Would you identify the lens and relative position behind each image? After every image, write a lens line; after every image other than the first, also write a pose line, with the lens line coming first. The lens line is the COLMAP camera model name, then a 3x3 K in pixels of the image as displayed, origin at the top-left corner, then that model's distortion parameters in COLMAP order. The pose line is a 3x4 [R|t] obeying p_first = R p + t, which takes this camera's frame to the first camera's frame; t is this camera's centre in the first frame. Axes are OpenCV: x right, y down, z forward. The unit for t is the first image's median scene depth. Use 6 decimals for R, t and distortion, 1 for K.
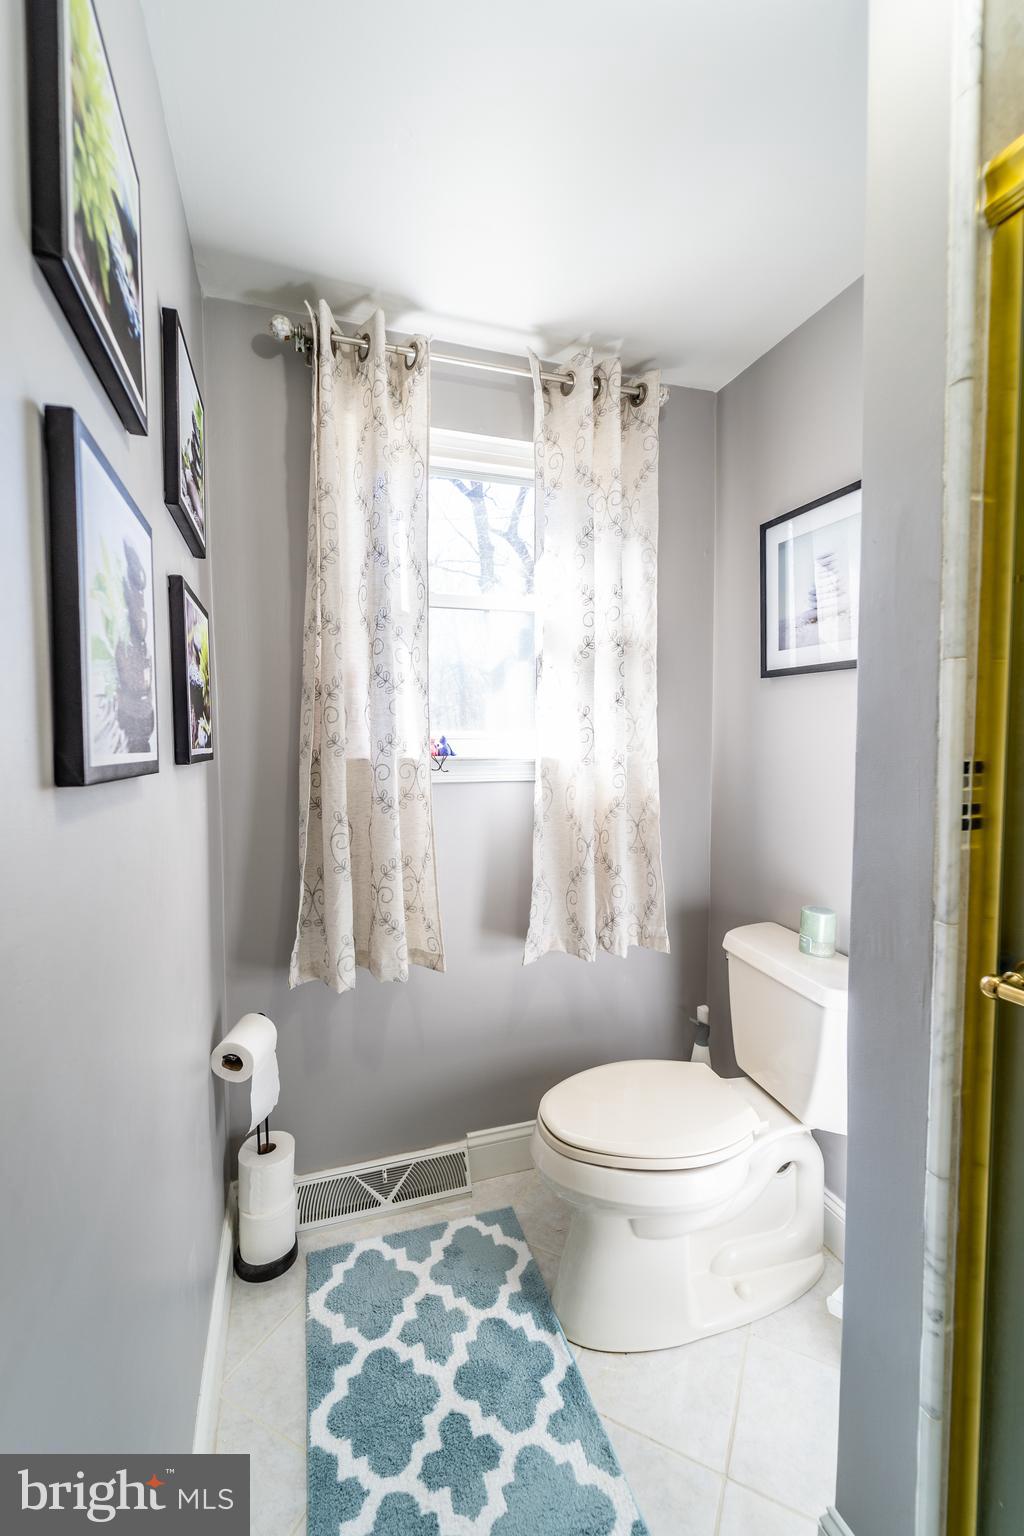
lens RADIAL K [[639.3, 0, 508.3], [0, 639.3, 771.2], [0, 0, 1]] dist [0.002566, -0.003107]
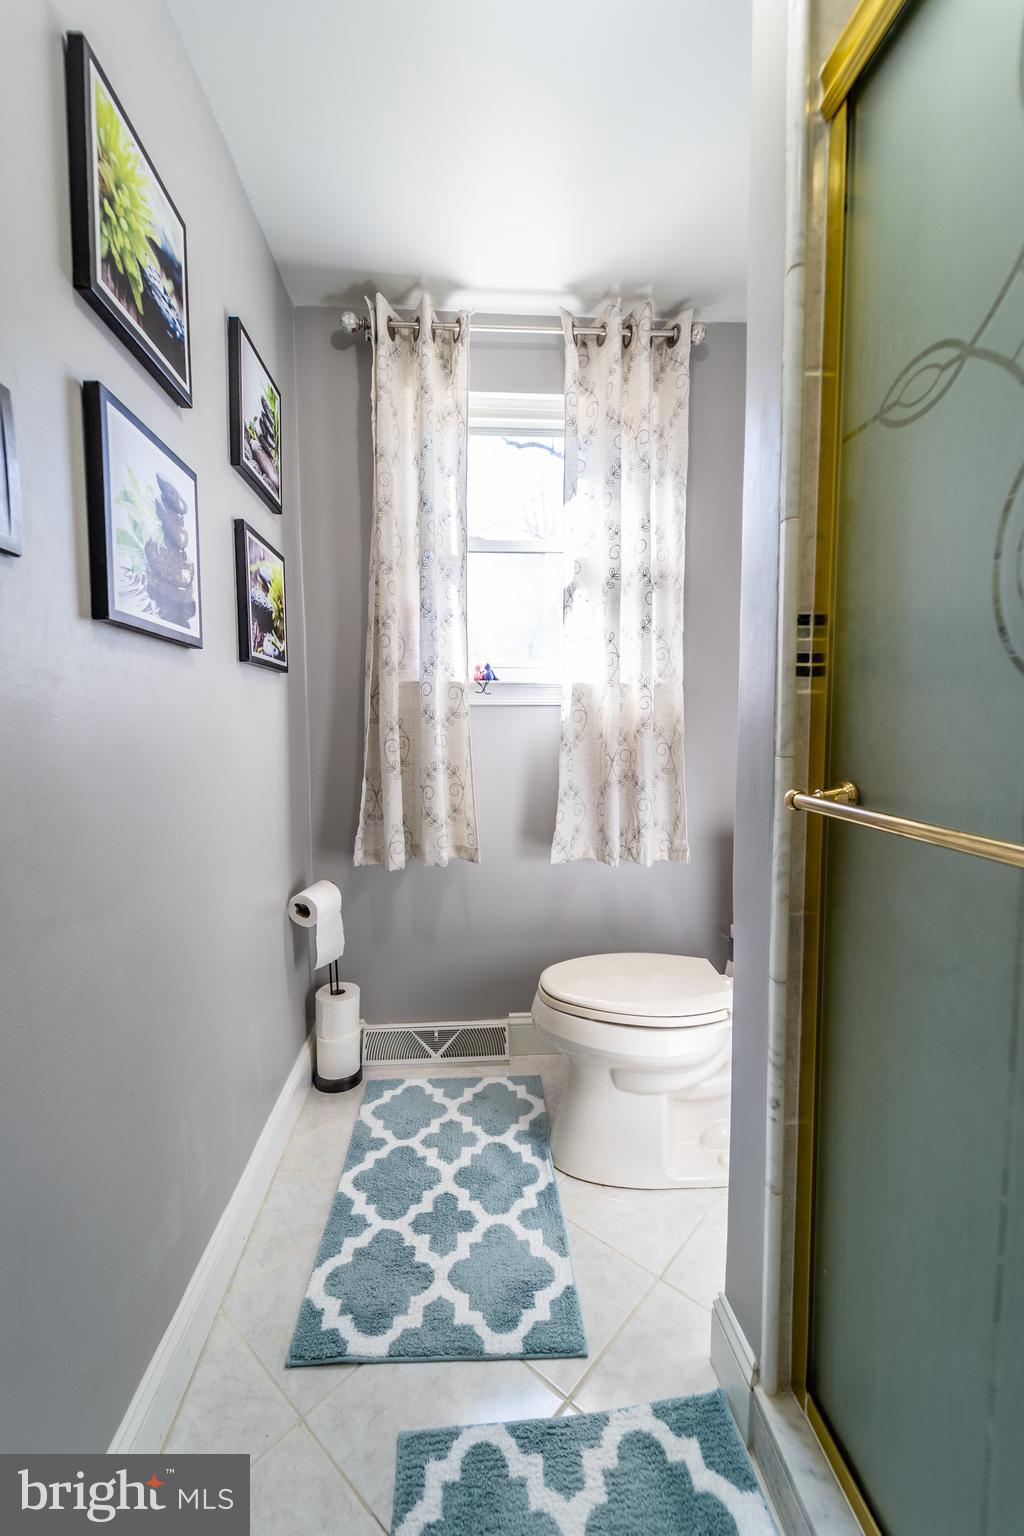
lens RADIAL K [[631.4, 0, 512.1], [0, 631.4, 772.5], [0, 0, 1]] dist [0.000800, -0.000765]
pose [[0.969242, 0.020940, -0.245216, 0.249527], [-0.014432, 0.999495, 0.028308, 0.120615], [0.245685, -0.023898, 0.969055, -0.105676]]
